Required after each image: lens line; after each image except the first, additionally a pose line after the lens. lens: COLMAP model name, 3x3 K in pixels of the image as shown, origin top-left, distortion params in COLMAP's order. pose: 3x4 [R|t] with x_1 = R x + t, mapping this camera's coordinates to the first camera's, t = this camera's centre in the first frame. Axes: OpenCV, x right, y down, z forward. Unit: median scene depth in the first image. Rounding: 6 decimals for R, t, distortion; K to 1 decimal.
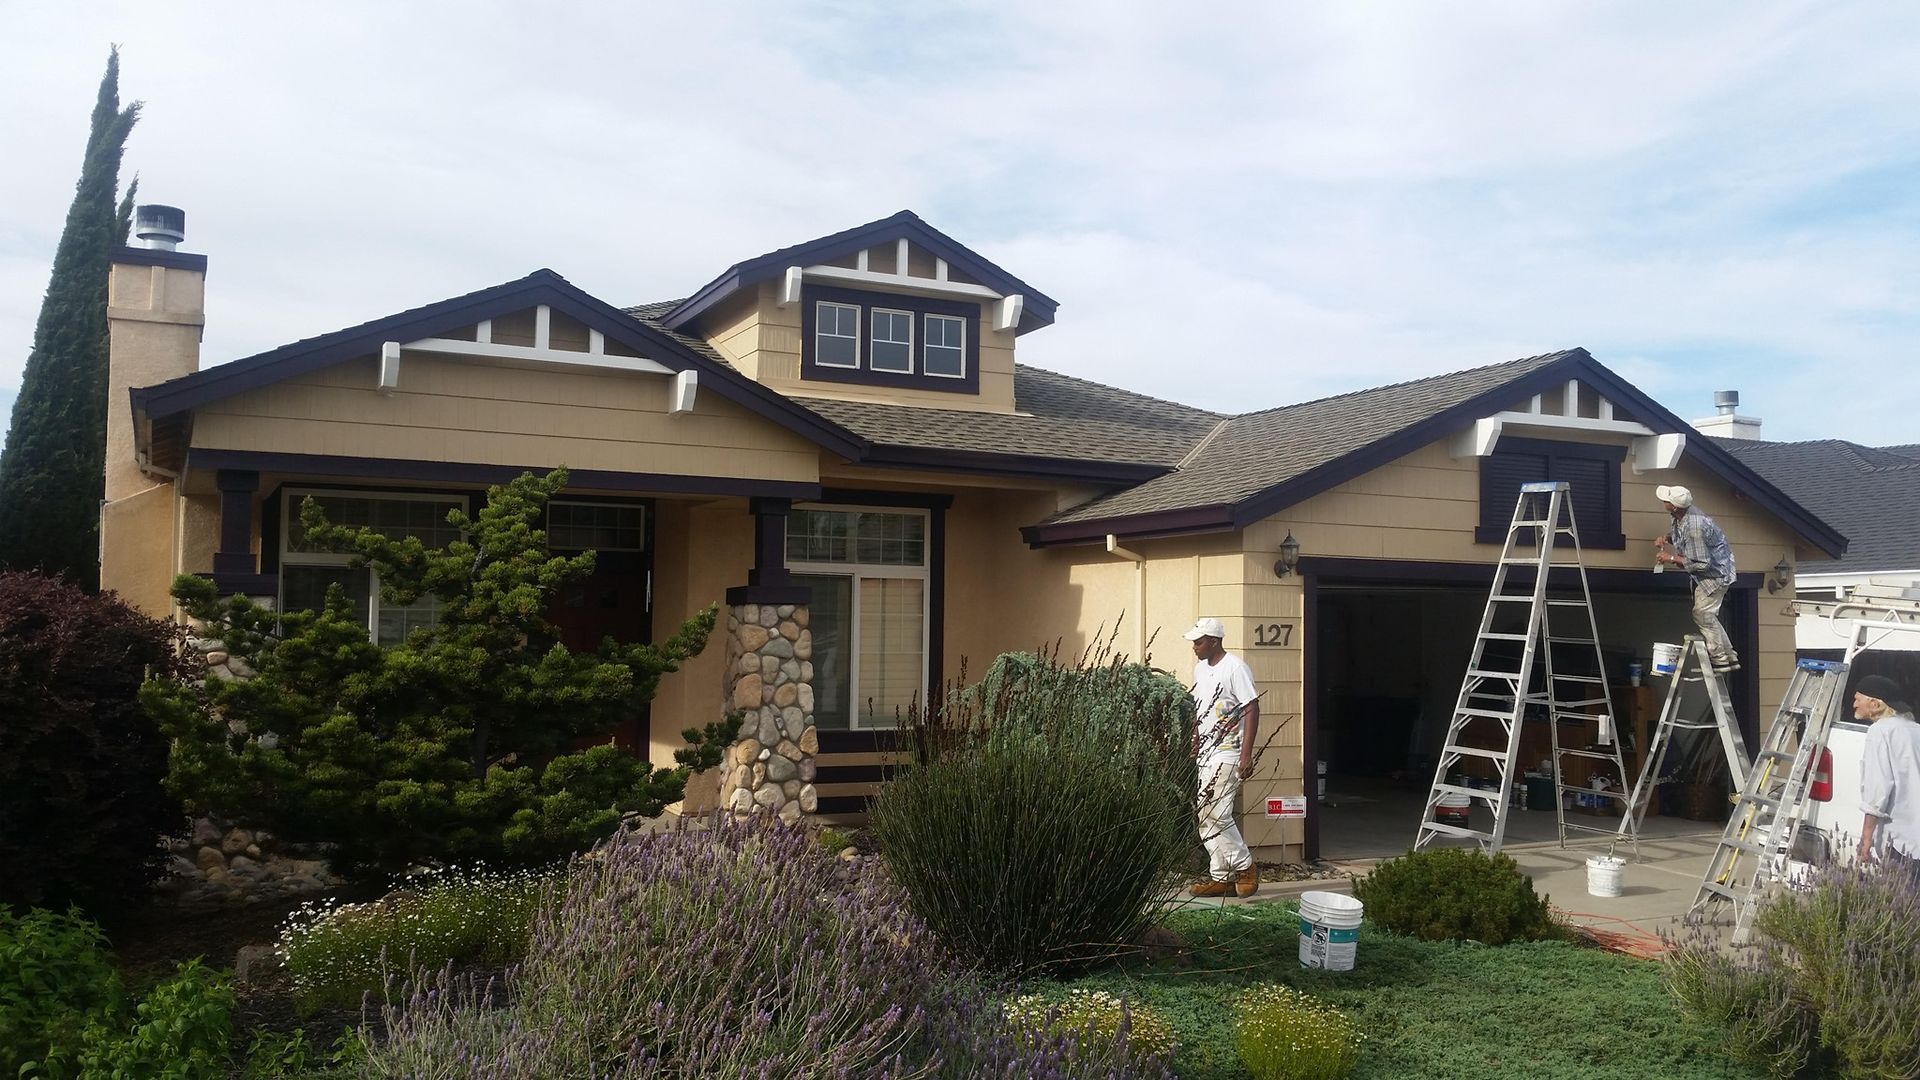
lens RADIAL K [[1529.8, 0, 931.3], [0, 1529.8, 529.2], [0, 0, 1]] dist [0.038806, -0.048756]
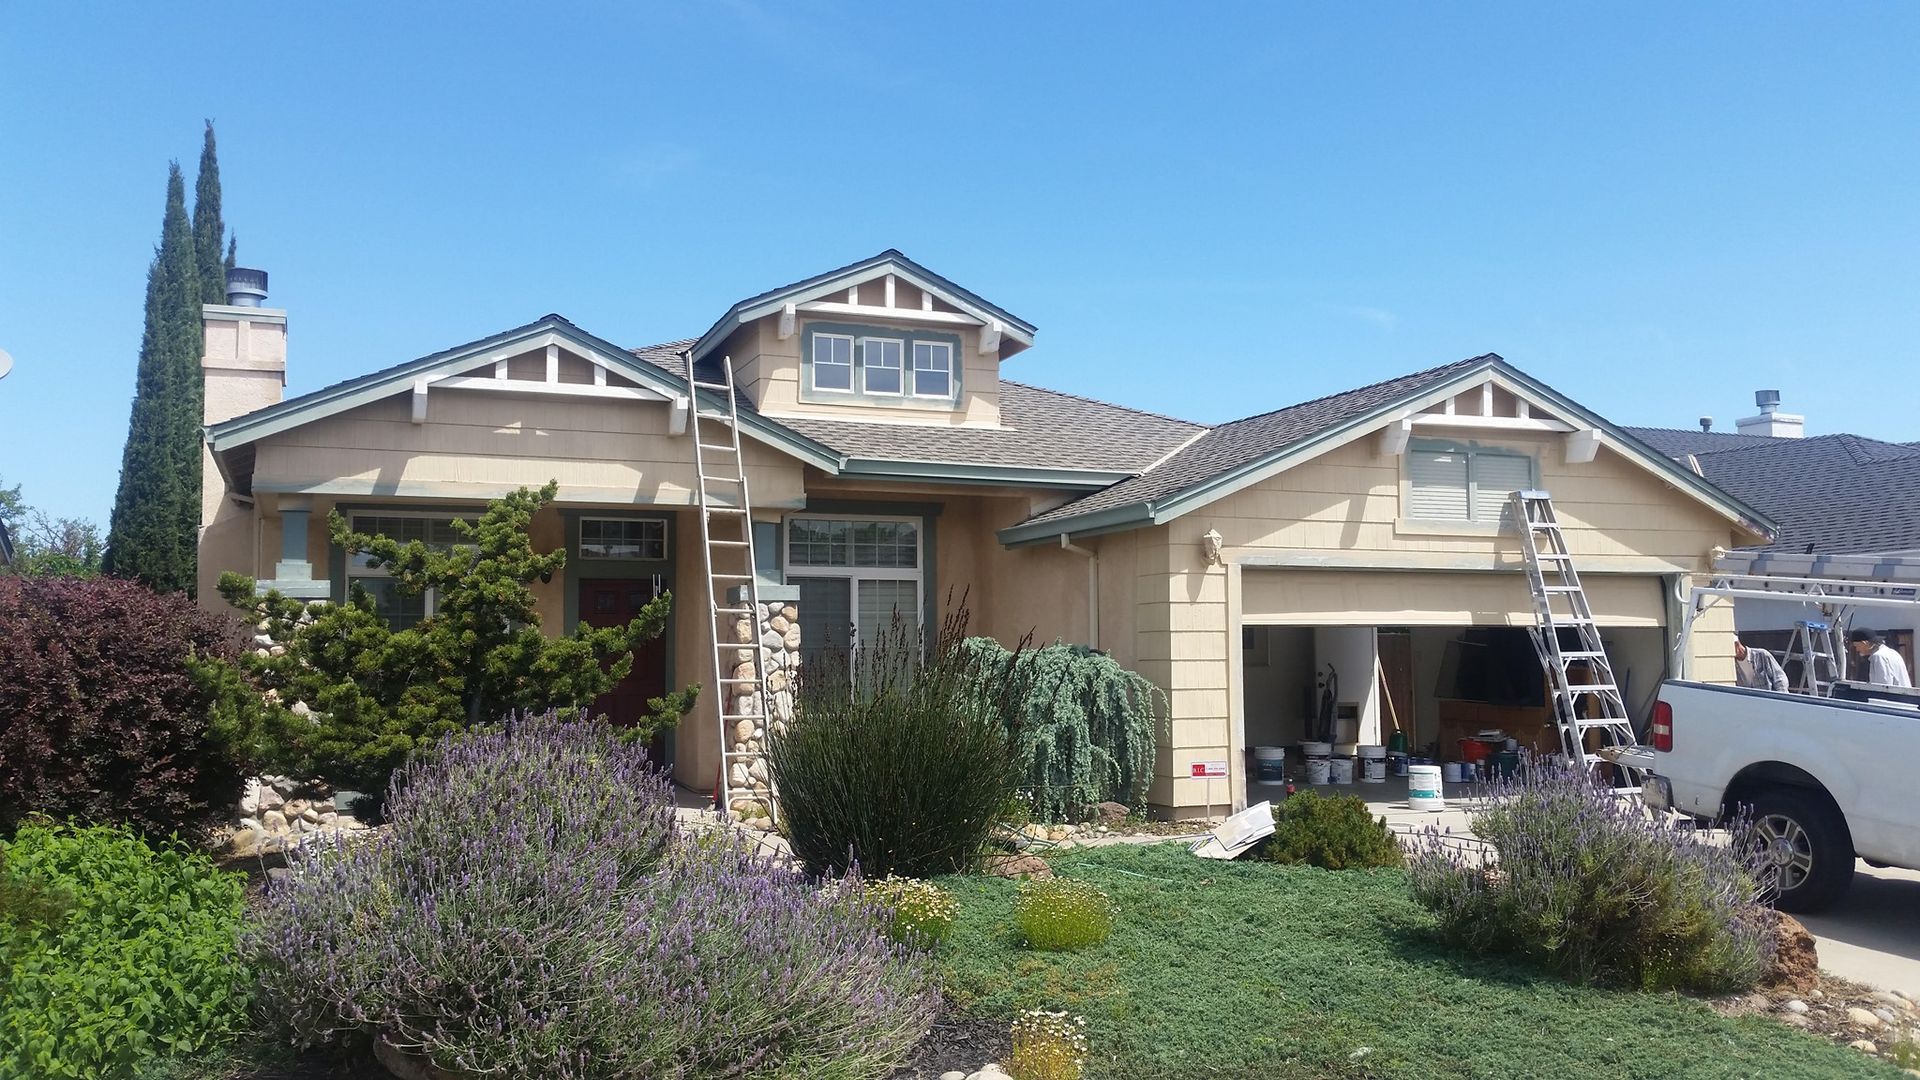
lens RADIAL K [[1519.9, 0, 960.0], [0, 1519.9, 540.0], [0, 0, 1]] dist [0.046952, -0.084161]
pose [[0.997830, -0.024095, -0.061275, 0.101510], [0.023551, 0.999677, -0.009592, 0.016190], [0.061487, 0.008128, 0.998075, -0.107889]]
